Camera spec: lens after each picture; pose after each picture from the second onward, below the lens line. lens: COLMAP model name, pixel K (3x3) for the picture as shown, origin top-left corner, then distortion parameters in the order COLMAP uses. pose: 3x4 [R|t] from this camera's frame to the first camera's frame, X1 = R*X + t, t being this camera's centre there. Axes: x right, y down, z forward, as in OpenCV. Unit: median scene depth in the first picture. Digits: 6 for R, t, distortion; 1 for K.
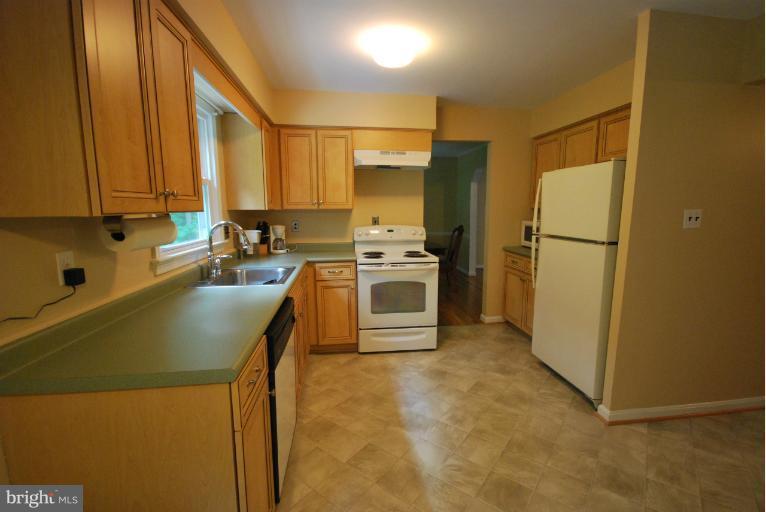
lens RADIAL K [[334.9, 0, 383.0], [0, 334.9, 256.0], [0, 0, 1]] dist [0.001434, -0.008211]
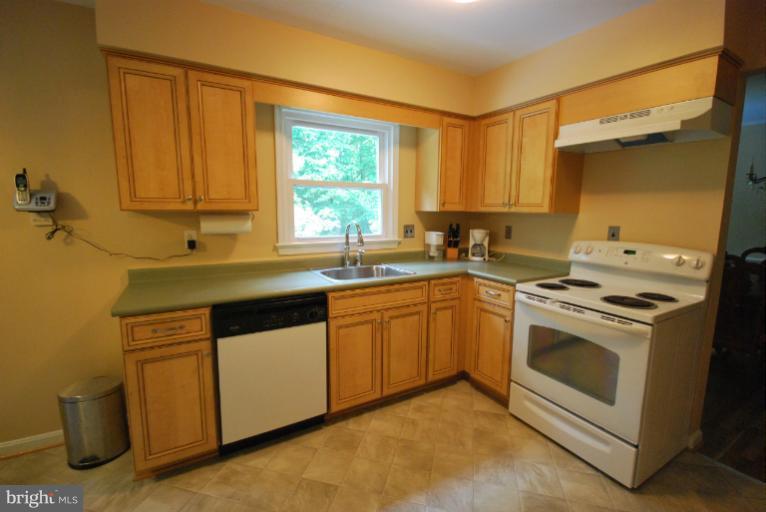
lens RADIAL K [[334.9, 0, 383.0], [0, 334.9, 256.0], [0, 0, 1]] dist [0.001434, -0.008211]
pose [[0.411014, 0.137210, -0.901244, 0.426638], [-0.142081, 0.986169, 0.085343, -0.066040], [0.900489, 0.092973, 0.424824, 0.423609]]
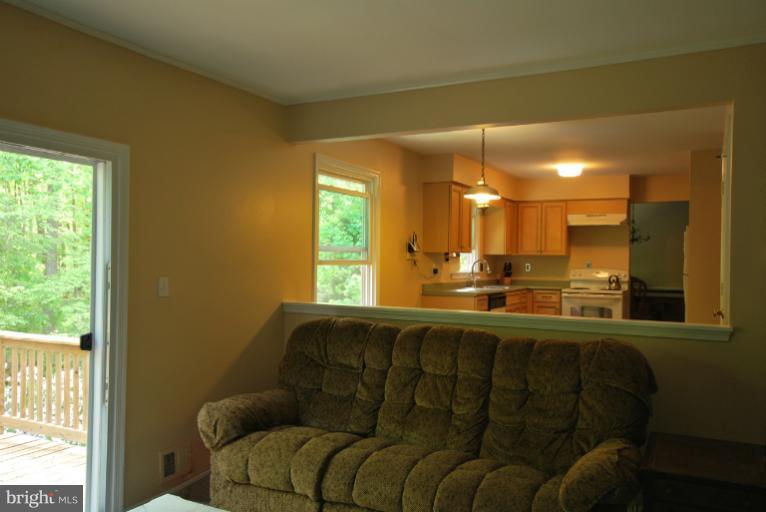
lens RADIAL K [[537.5, 0, 383.0], [0, 537.5, 256.0], [0, 0, 1]] dist [-0.002029, 0.000244]
pose [[0.803975, 0.012517, -0.594532, 0.669006], [-0.102551, 0.987718, -0.117883, 0.217463], [0.585754, 0.155745, 0.795384, -1.306800]]
